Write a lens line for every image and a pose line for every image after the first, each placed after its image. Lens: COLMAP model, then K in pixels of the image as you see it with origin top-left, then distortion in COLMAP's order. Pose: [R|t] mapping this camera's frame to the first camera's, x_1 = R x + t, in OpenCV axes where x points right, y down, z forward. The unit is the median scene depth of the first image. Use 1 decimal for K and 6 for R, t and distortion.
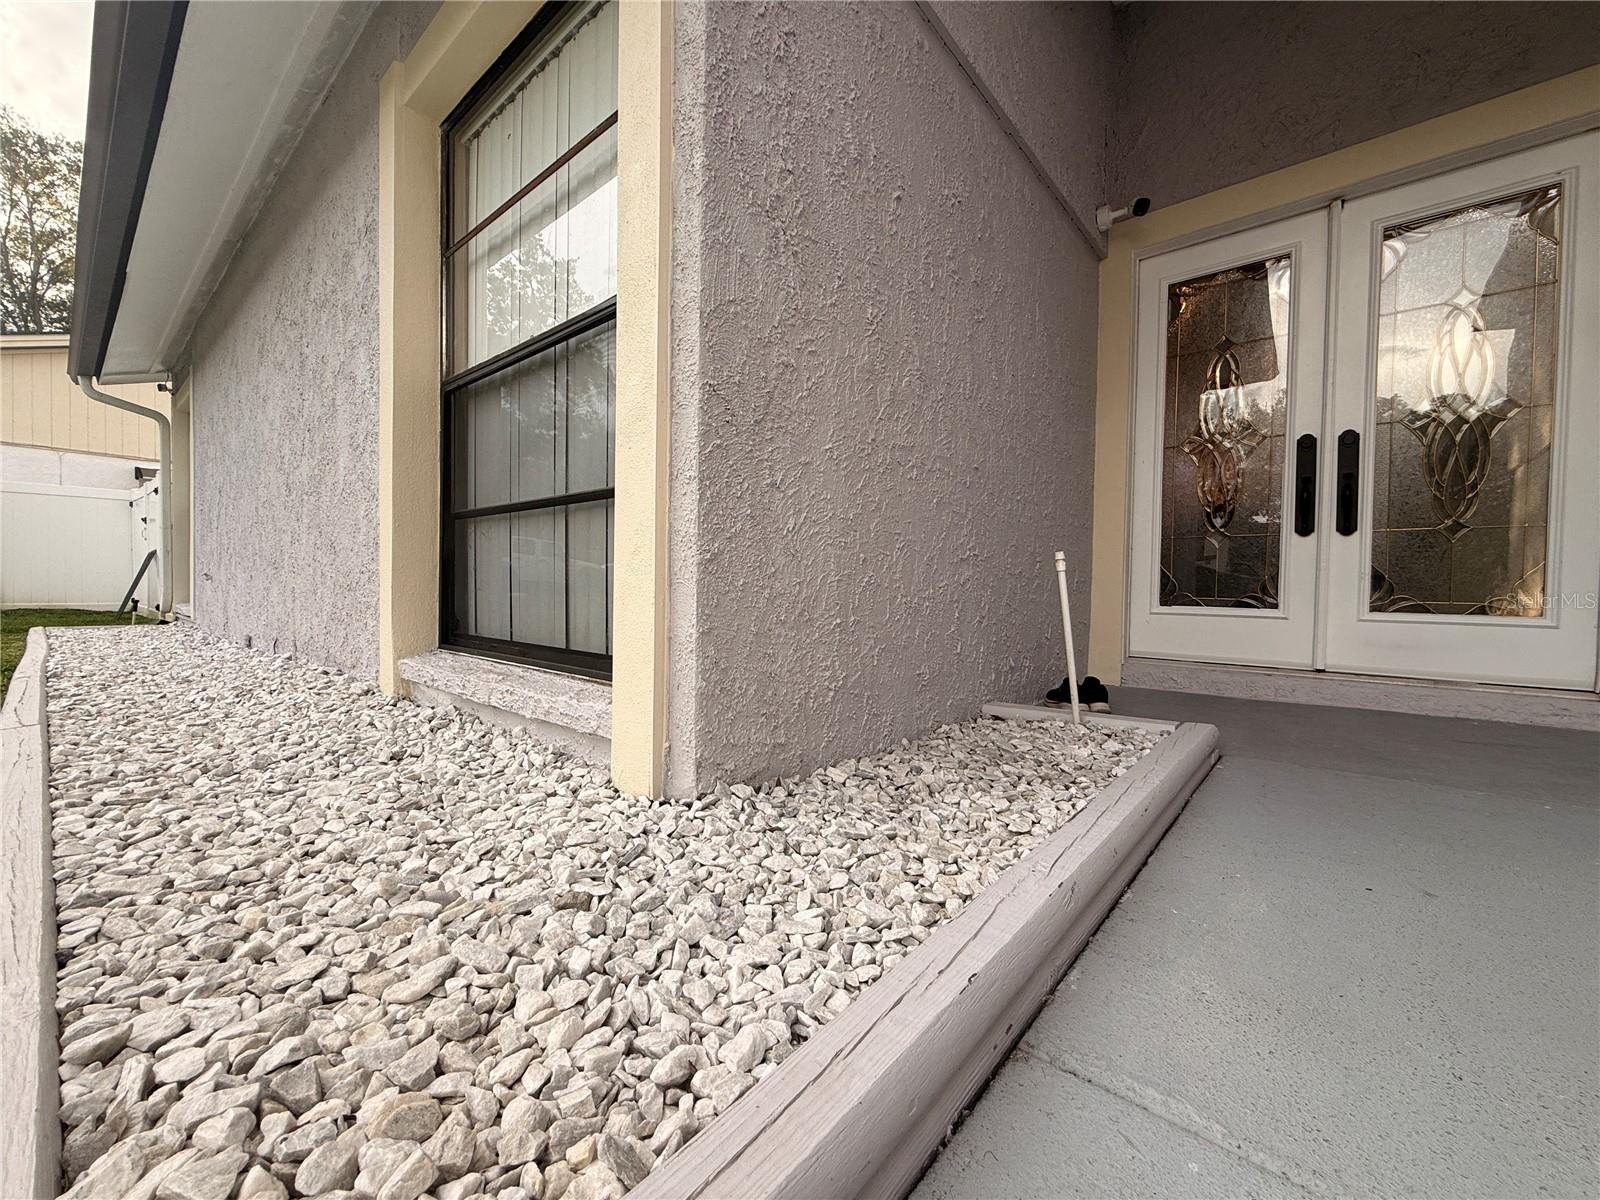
lens RADIAL K [[642.2, 0, 800.0], [0, 642.2, 600.0], [0, 0, 1]] dist [0.019043, -0.000140]
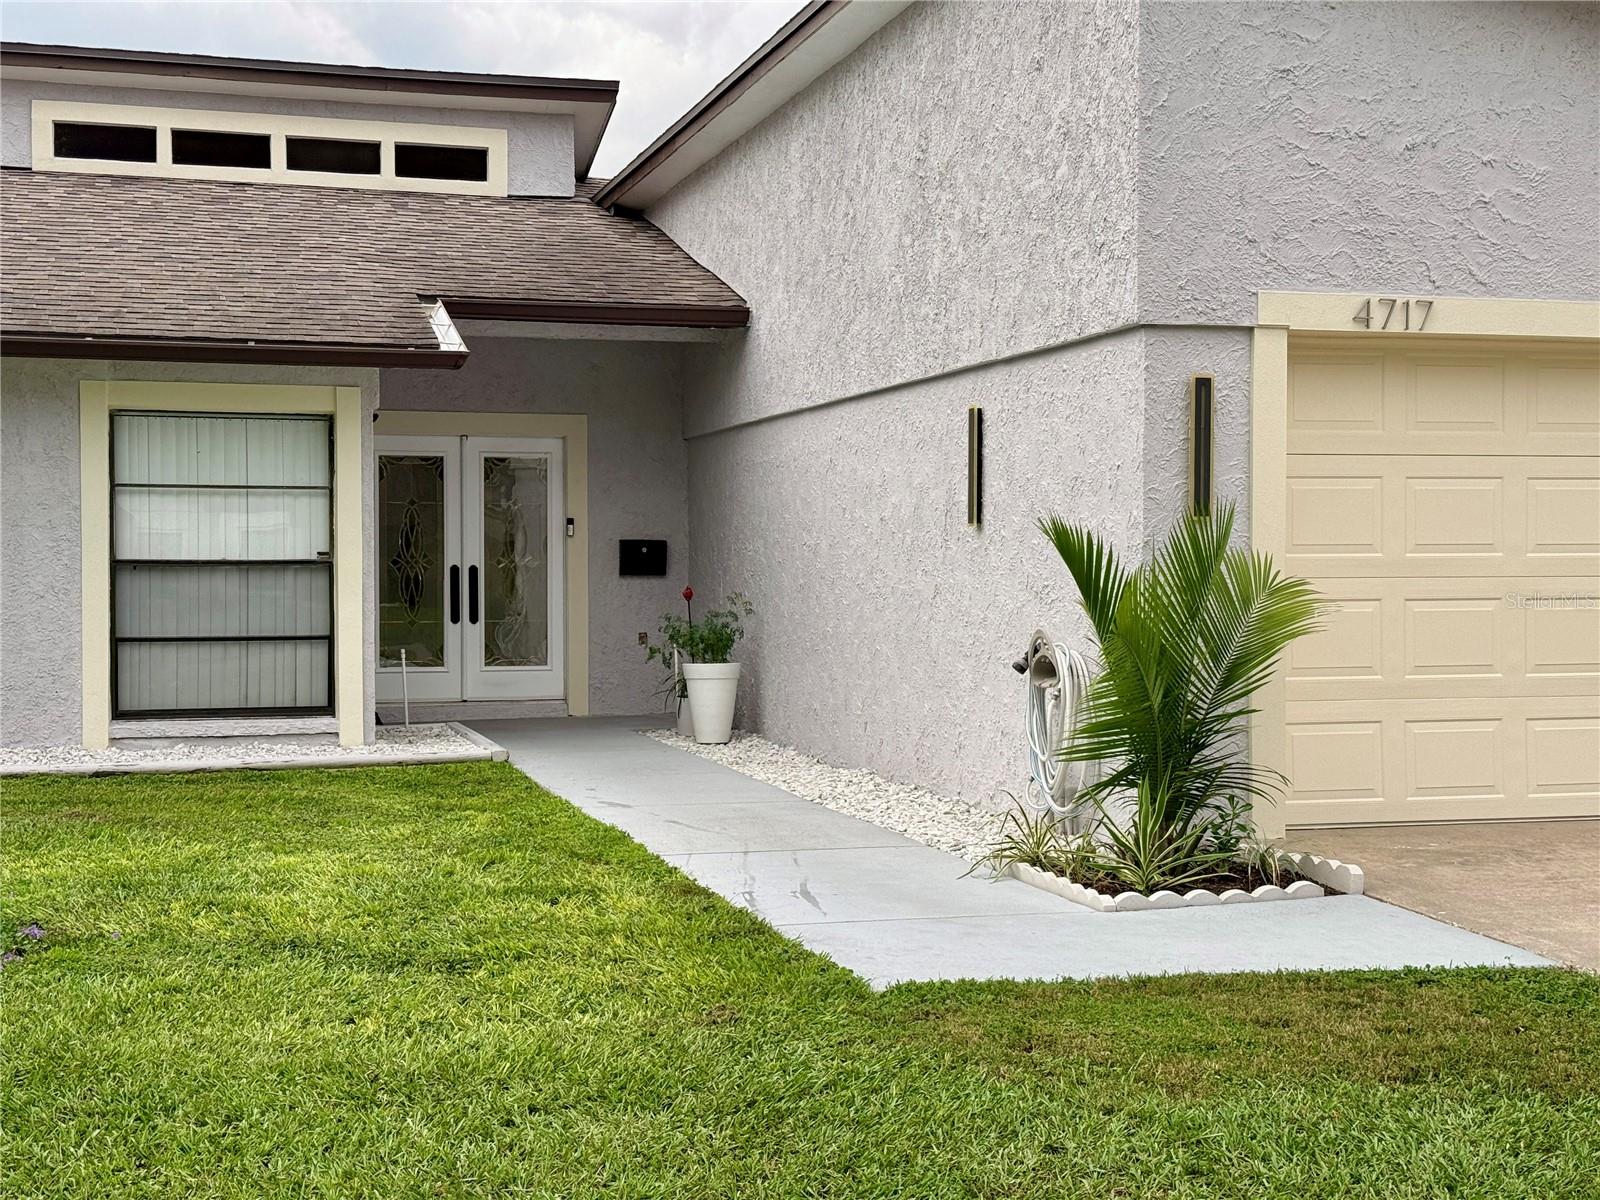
lens RADIAL K [[2175.2, 0, 800.0], [0, 2175.2, 600.0], [0, 0, 1]] dist [-0.001281, -0.030925]
pose [[0.555864, -0.032949, 0.830620, -3.644485], [0.031315, 0.999335, 0.018685, -0.248669], [-0.830683, 0.015625, 0.556526, -3.089799]]
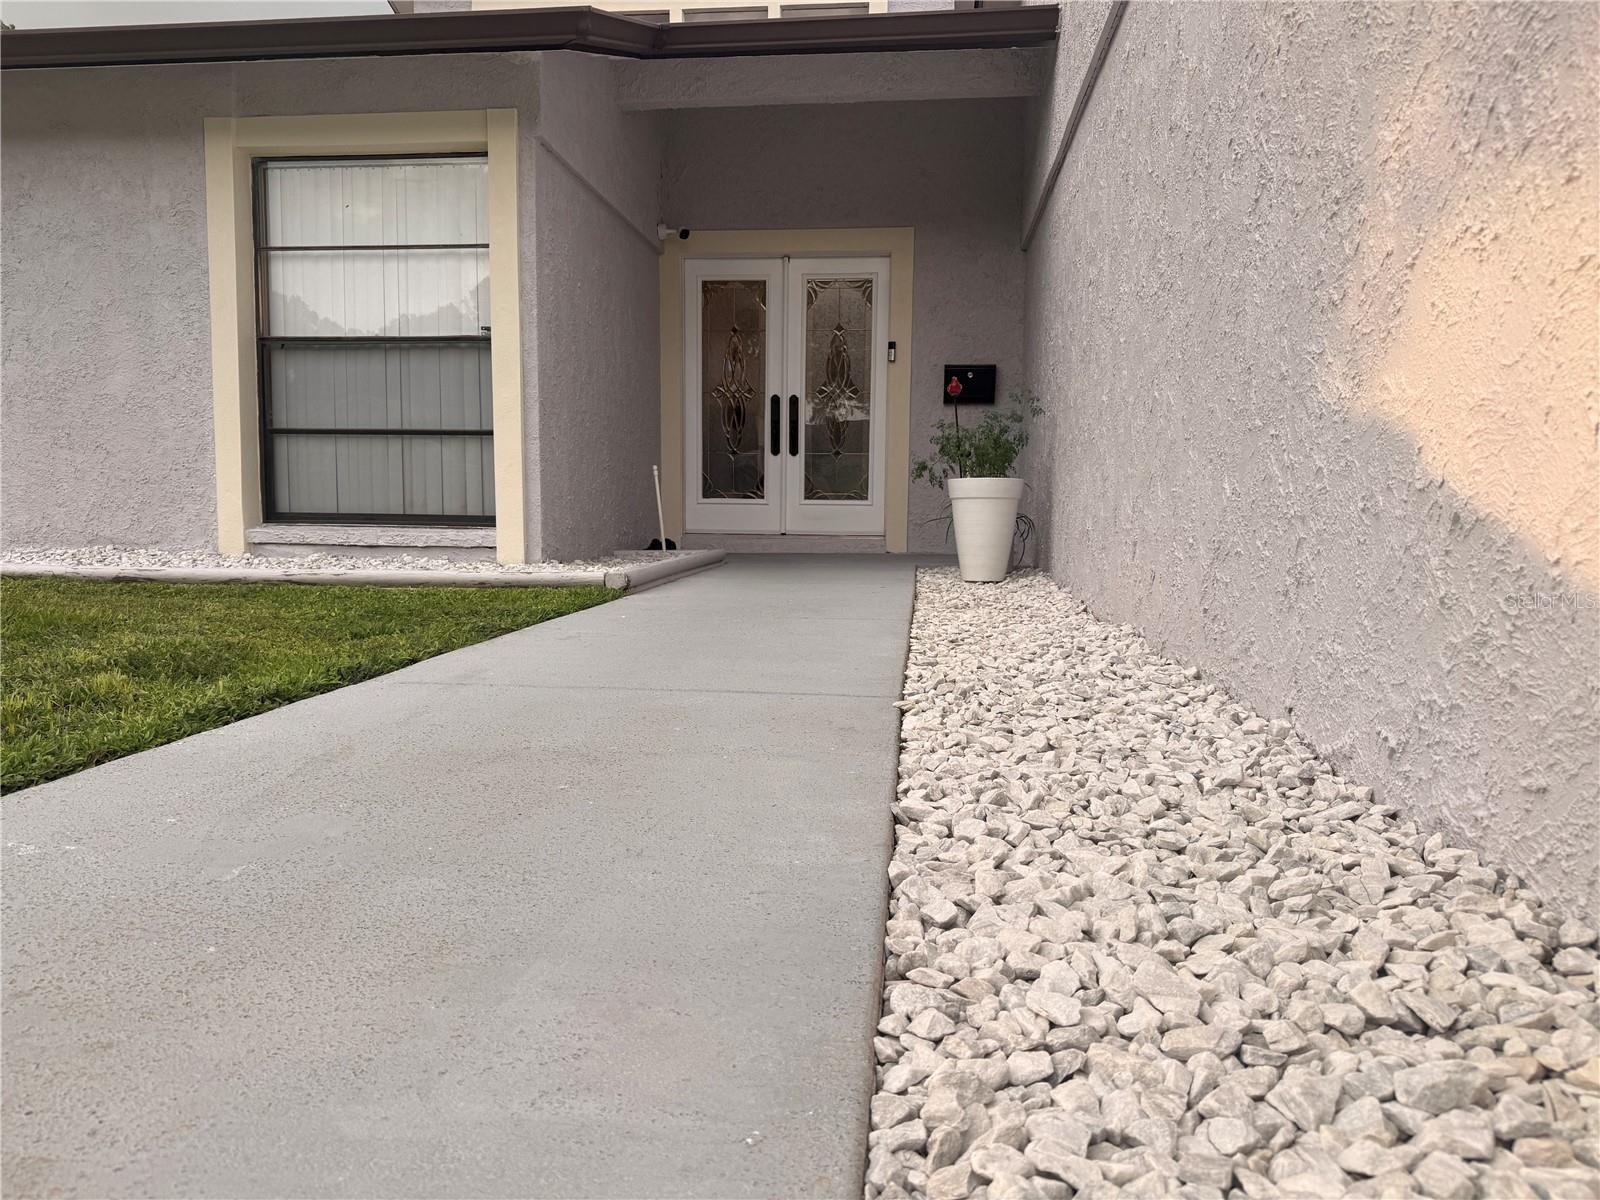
lens RADIAL K [[1116.3, 0, 800.0], [0, 1116.3, 600.0], [0, 0, 1]] dist [0.005750, -0.002644]
pose [[0.831985, -0.053717, 0.552191, -0.821269], [0.013947, 0.997012, 0.075974, 0.060031], [-0.554622, -0.055507, 0.830249, -1.518227]]
